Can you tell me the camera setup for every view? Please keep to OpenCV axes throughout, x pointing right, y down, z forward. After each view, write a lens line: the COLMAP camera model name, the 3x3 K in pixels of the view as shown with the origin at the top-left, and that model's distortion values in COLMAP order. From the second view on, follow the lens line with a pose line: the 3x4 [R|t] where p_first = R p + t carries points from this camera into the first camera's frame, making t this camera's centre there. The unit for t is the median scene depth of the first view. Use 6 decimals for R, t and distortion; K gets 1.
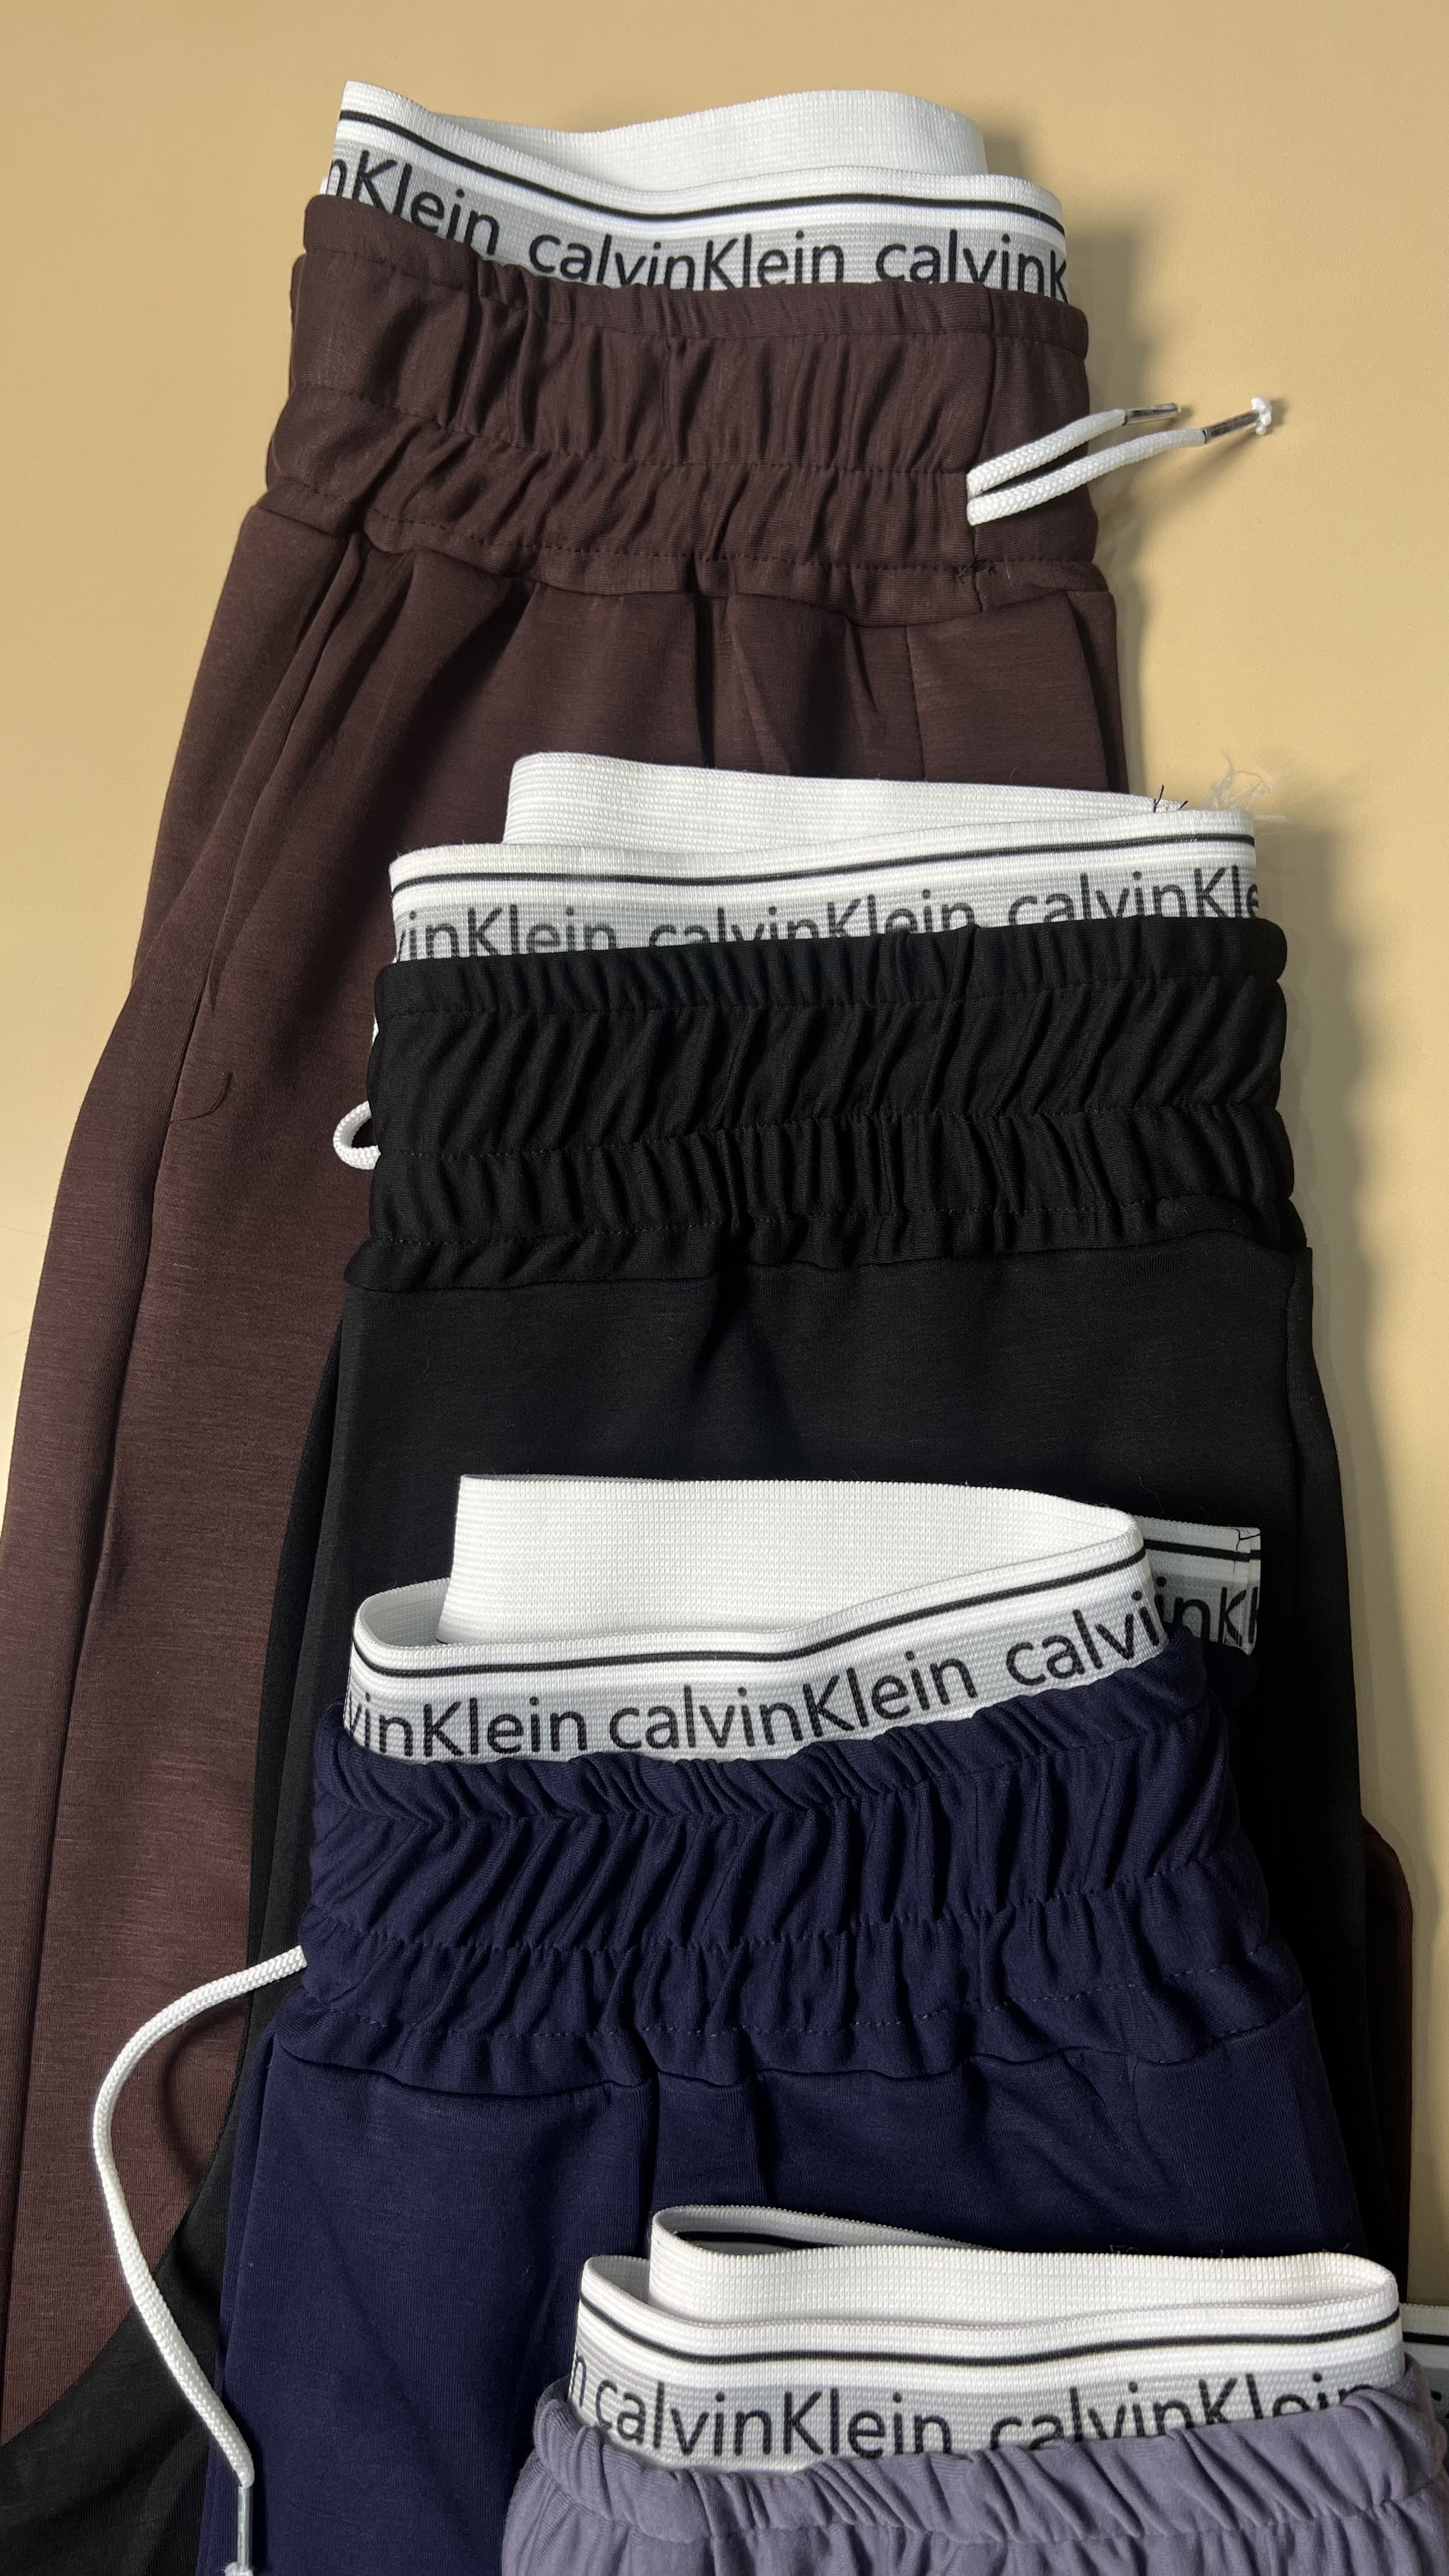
lens RADIAL K [[2080.2, 0, 702.8], [0, 2080.2, 1223.9], [0, 0, 1]] dist [0.041729, -0.050753]
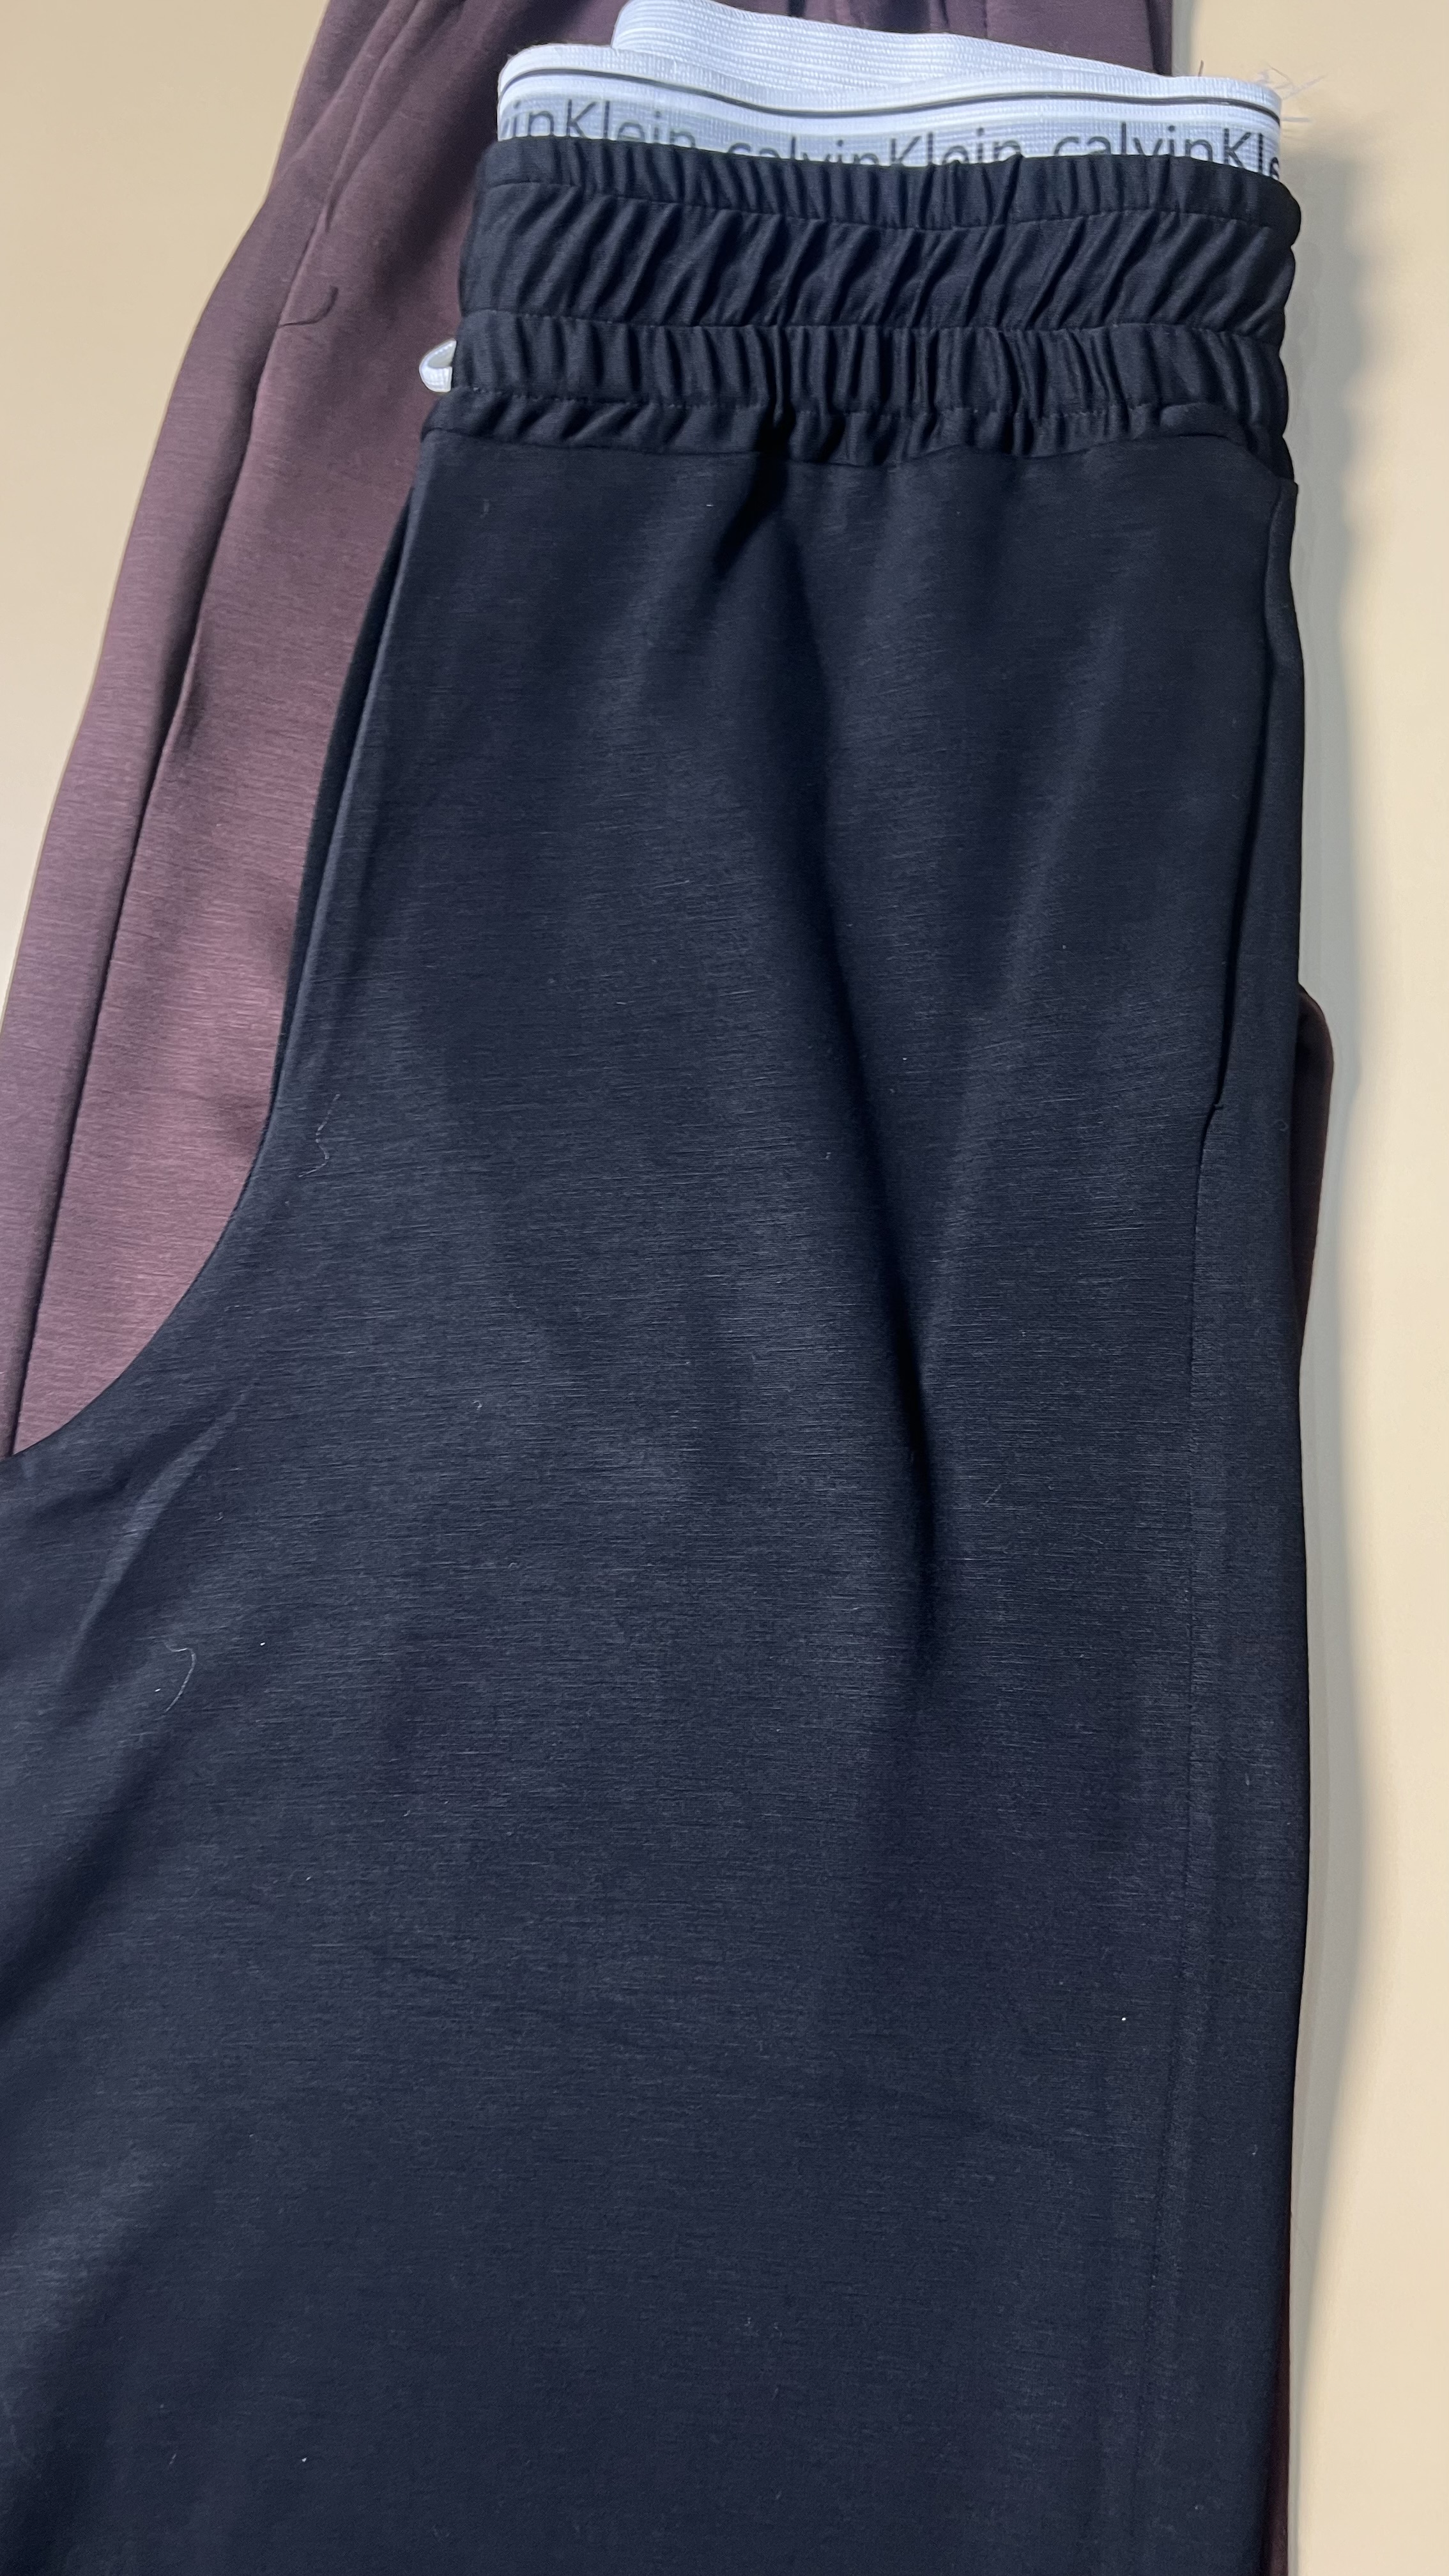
lens RADIAL K [[2080.2, 0, 740.6], [0, 2080.2, 1345.5], [0, 0, 1]] dist [0.041729, -0.050753]
pose [[0.995077, 0.097734, -0.016416, 0.059337], [-0.098022, 0.995027, -0.017716, 0.491175], [0.014603, 0.019238, 0.999708, -0.094381]]
